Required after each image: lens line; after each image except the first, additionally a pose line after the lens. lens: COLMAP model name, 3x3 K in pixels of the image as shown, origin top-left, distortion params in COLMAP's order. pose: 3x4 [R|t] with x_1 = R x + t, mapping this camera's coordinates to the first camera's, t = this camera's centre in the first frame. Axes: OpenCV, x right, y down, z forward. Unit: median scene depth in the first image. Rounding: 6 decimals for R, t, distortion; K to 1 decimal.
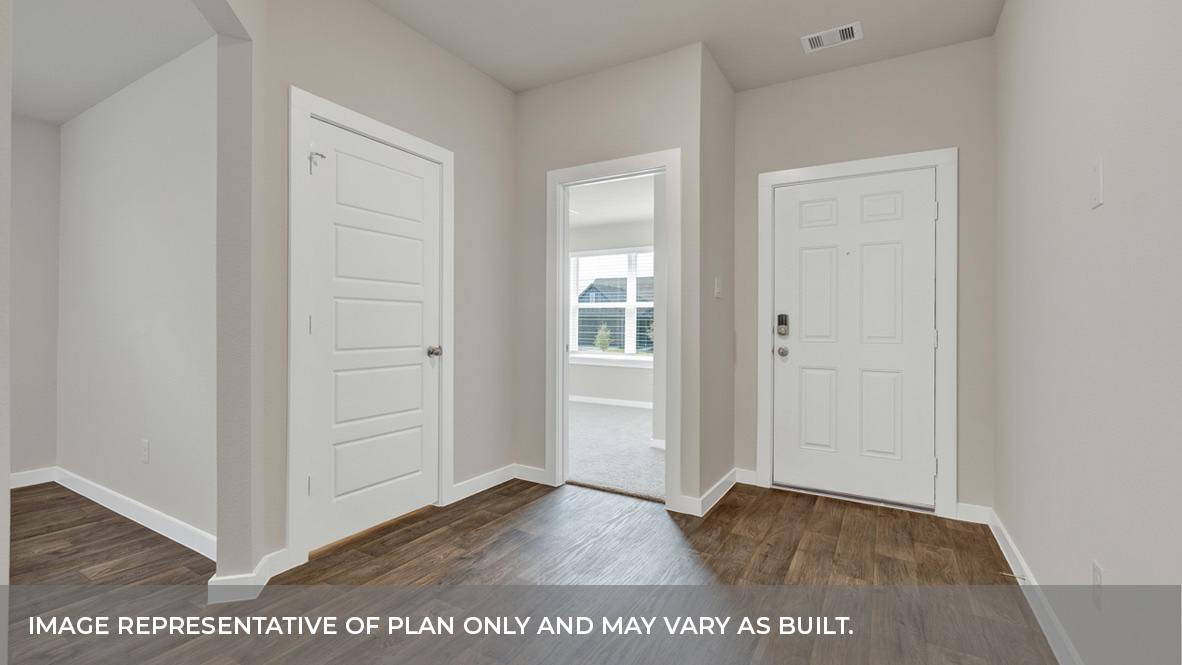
lens RADIAL K [[510.8, 0, 585.7], [0, 510.8, 324.1], [0, 0, 1]] dist [-0.002816, -0.000043]
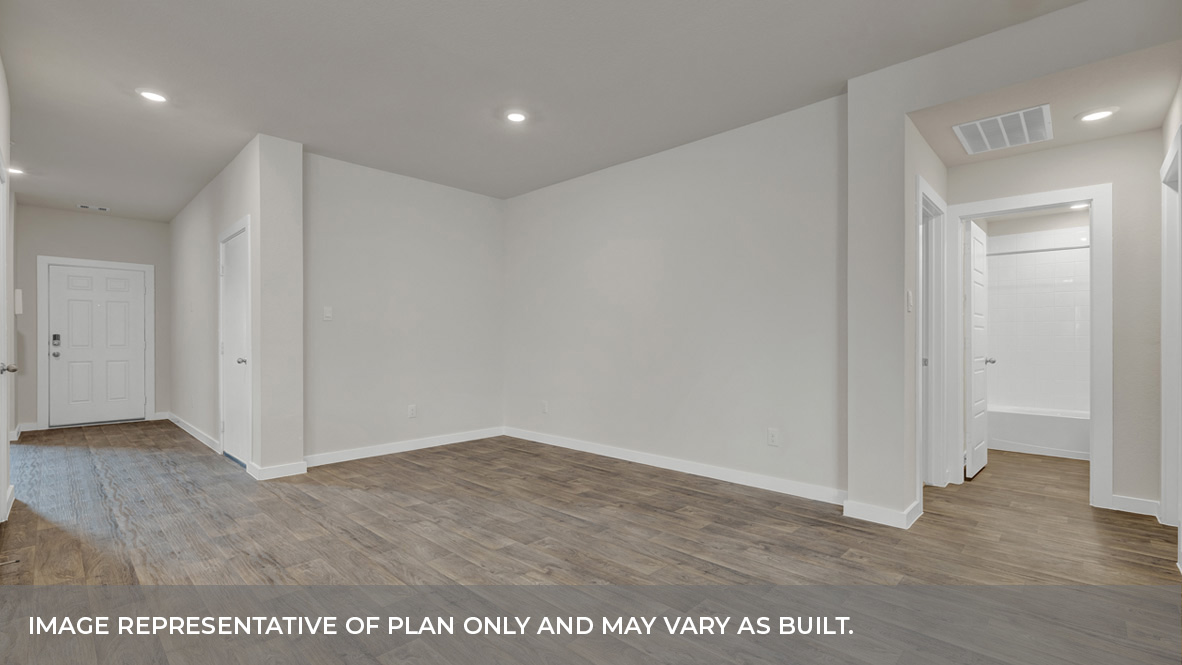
lens RADIAL K [[510.8, 0, 583.8], [0, 510.8, 334.8], [0, 0, 1]] dist [-0.002816, -0.000043]
pose [[0.229621, 0.003408, 0.973274, -0.979201], [0.011085, 0.999920, -0.006117, 0.015334], [-0.973217, 0.012193, 0.229565, -1.299317]]
